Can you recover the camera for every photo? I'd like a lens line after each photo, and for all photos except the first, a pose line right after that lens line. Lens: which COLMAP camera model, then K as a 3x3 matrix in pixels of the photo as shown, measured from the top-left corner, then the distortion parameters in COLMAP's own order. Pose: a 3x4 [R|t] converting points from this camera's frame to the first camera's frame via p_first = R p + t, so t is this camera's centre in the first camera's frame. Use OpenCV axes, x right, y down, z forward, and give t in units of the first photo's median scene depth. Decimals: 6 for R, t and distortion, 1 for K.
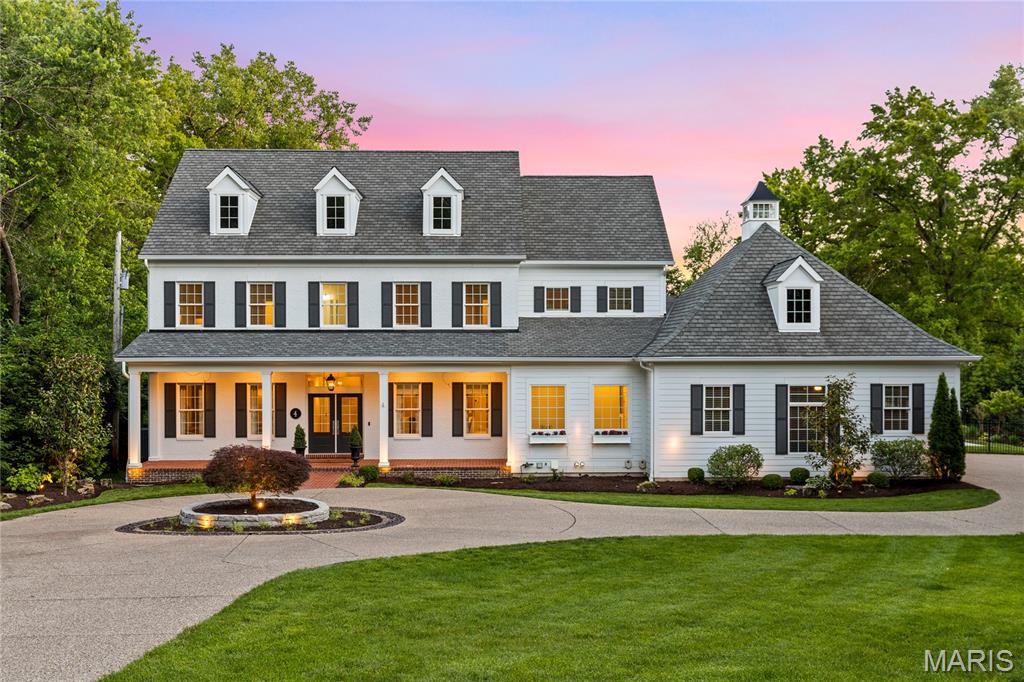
lens RADIAL K [[977.8, 0, 512.4], [0, 977.8, 341.6], [0, 0, 1]] dist [0.012860, 0.000000]
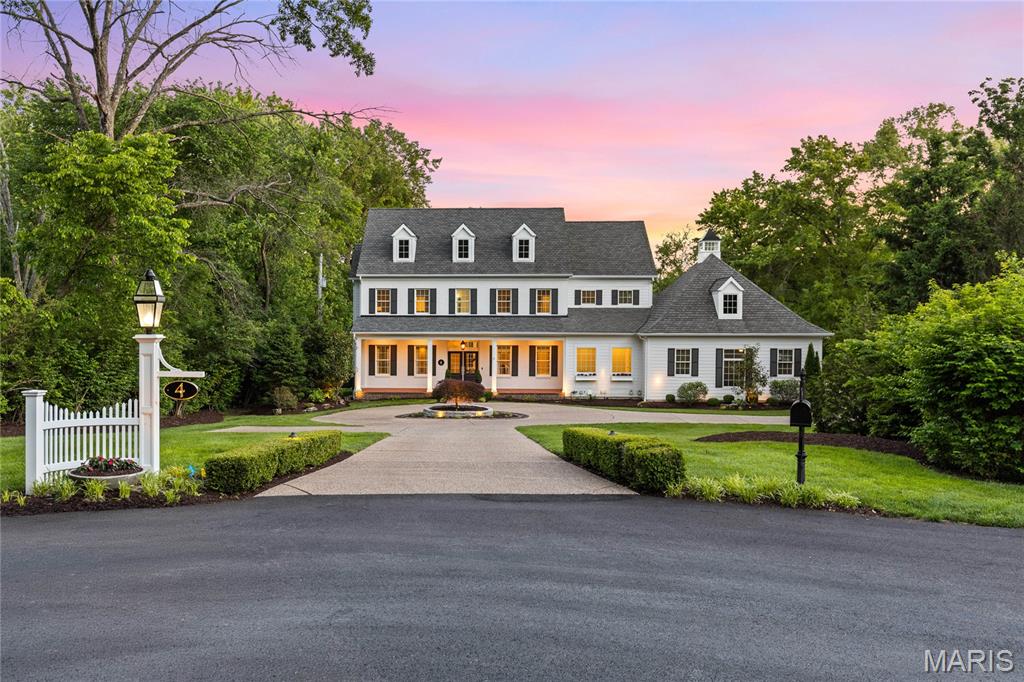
lens RADIAL K [[676.8, 0, 488.1], [0, 676.8, 338.0], [0, 0, 1]] dist [0.009091, -0.001097]
pose [[0.997666, 0.004591, -0.068133, -0.053011], [-0.001911, 0.999224, 0.039343, -0.019633], [0.068261, -0.039121, 0.996900, -0.221971]]
